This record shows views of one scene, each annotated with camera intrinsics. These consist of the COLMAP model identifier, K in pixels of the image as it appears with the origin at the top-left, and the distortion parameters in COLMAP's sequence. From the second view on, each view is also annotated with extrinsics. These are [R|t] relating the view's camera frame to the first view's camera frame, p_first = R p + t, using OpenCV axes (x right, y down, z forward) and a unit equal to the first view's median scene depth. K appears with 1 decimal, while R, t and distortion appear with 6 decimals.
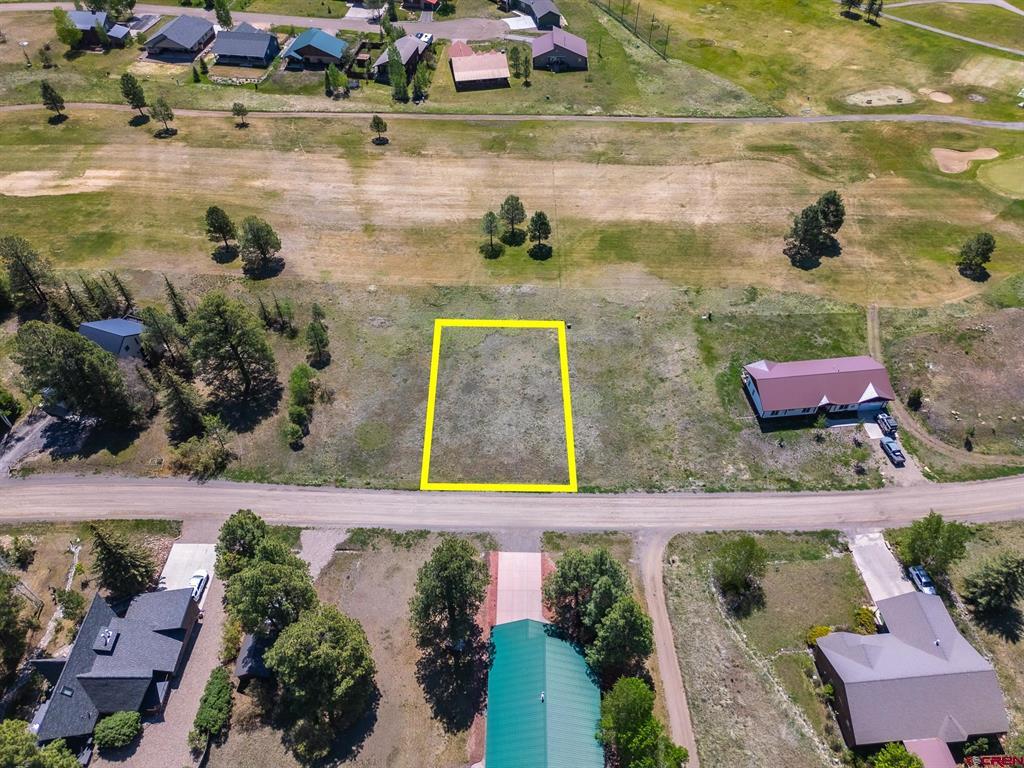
lens RADIAL K [[719.1, 0, 511.3], [0, 719.1, 388.7], [0, 0, 1]] dist [0.067137, -0.063203]
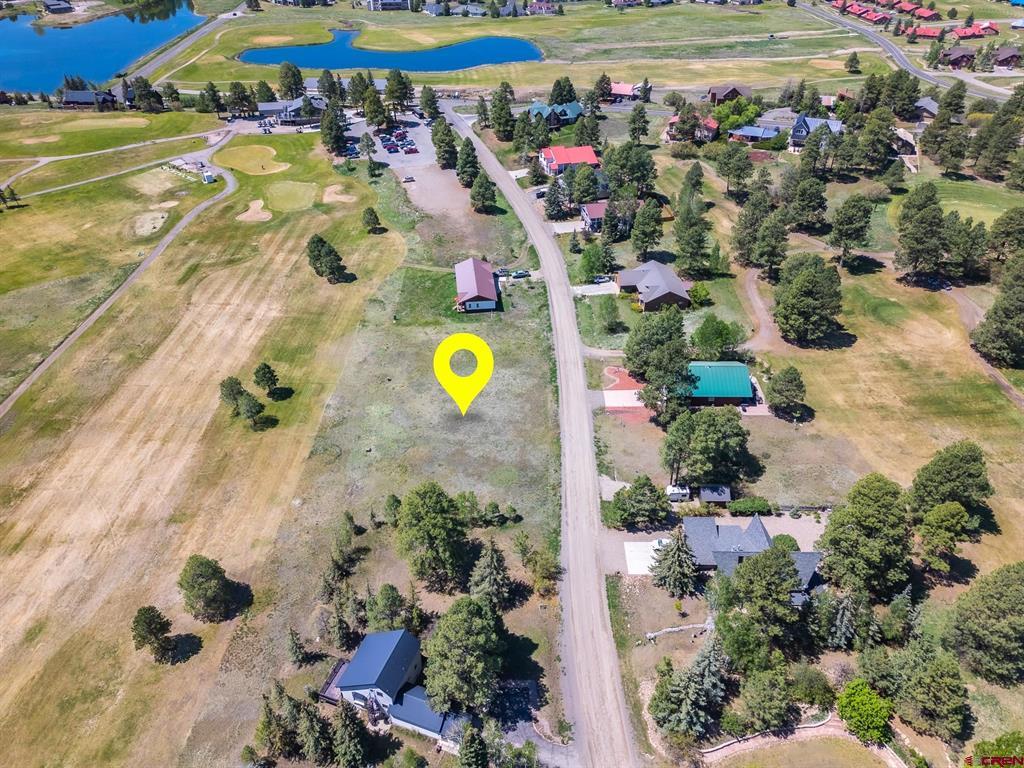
lens RADIAL K [[719.1, 0, 514.5], [0, 719.1, 383.4], [0, 0, 1]] dist [0.067137, -0.063203]
pose [[-0.002312, -0.583894, 0.811826, -1.001929], [0.739620, 0.545380, 0.394363, -0.445451], [-0.673020, 0.601355, 0.430599, 0.362624]]
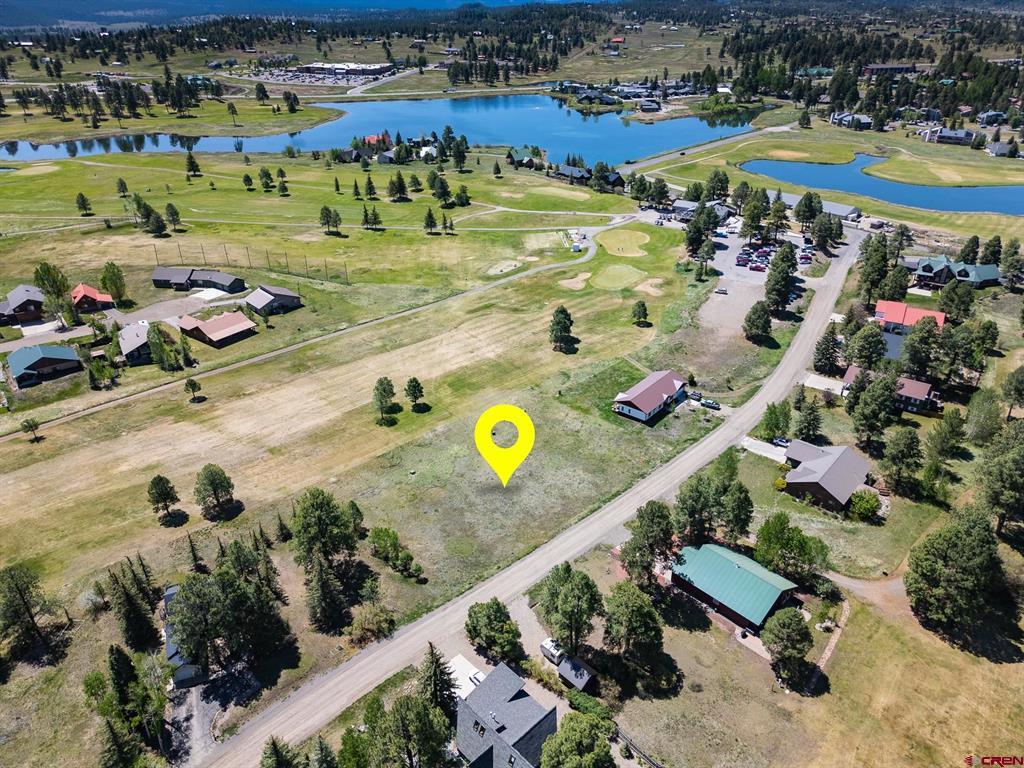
lens RADIAL K [[719.1, 0, 514.6], [0, 719.1, 384.6], [0, 0, 1]] dist [0.067137, -0.063203]
pose [[0.717408, -0.327846, 0.614689, -0.737900], [0.512199, 0.846294, -0.146417, 0.053940], [-0.472205, 0.419884, 0.775061, -0.090436]]
